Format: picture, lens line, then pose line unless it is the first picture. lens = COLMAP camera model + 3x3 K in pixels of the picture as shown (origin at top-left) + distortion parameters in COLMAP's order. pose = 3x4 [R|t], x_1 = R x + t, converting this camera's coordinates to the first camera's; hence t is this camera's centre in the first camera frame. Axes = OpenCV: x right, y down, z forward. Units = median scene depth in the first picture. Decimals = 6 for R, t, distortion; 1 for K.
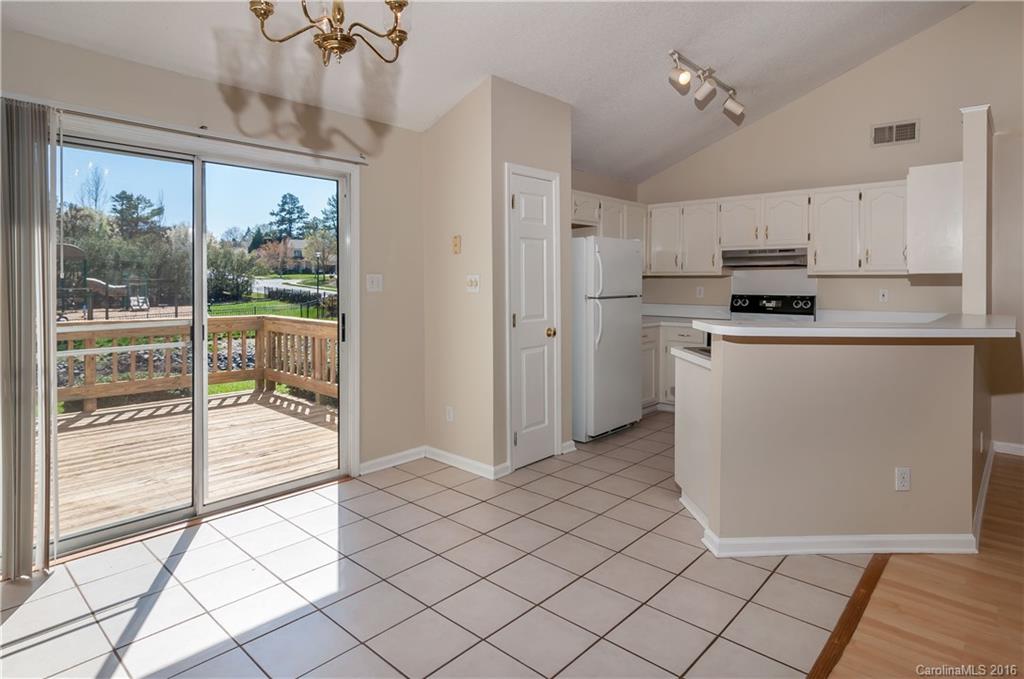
lens RADIAL K [[559.4, 0, 507.9], [0, 559.4, 290.4], [0, 0, 1]] dist [-0.000472, 0.000320]
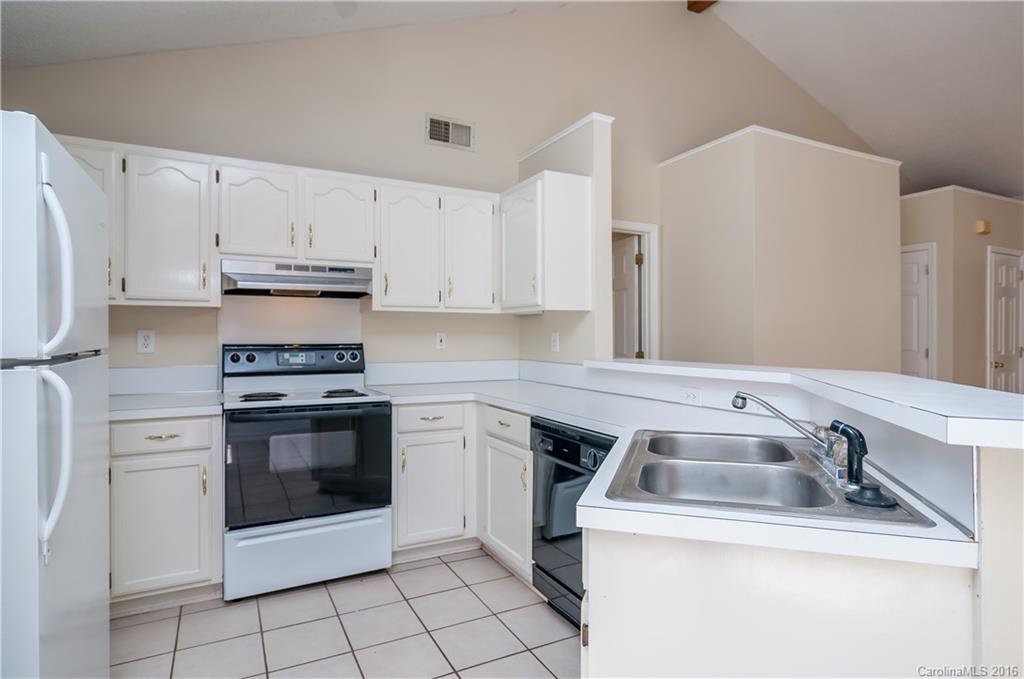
lens RADIAL K [[548.3, 0, 502.9], [0, 548.3, 339.1], [0, 0, 1]] dist [0.003052, 0.000401]
pose [[0.350149, -0.008305, 0.936657, -0.002497], [0.014744, 0.999886, 0.003354, 0.004978], [-0.936578, 0.012636, 0.350232, 0.619962]]
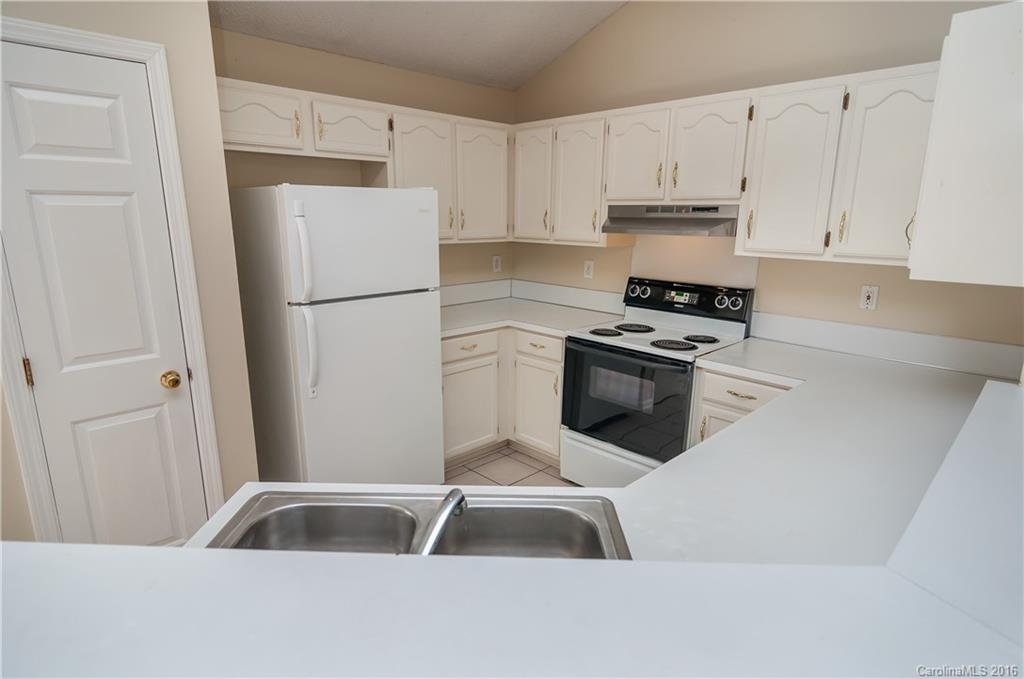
lens RADIAL K [[548.3, 0, 502.9], [0, 548.3, 339.1], [0, 0, 1]] dist [0.003052, 0.000401]
pose [[0.998254, 0.021046, -0.055187, 0.327822], [-0.009162, 0.978228, 0.207329, -0.055533], [0.058349, -0.206462, 0.976713, 0.424802]]
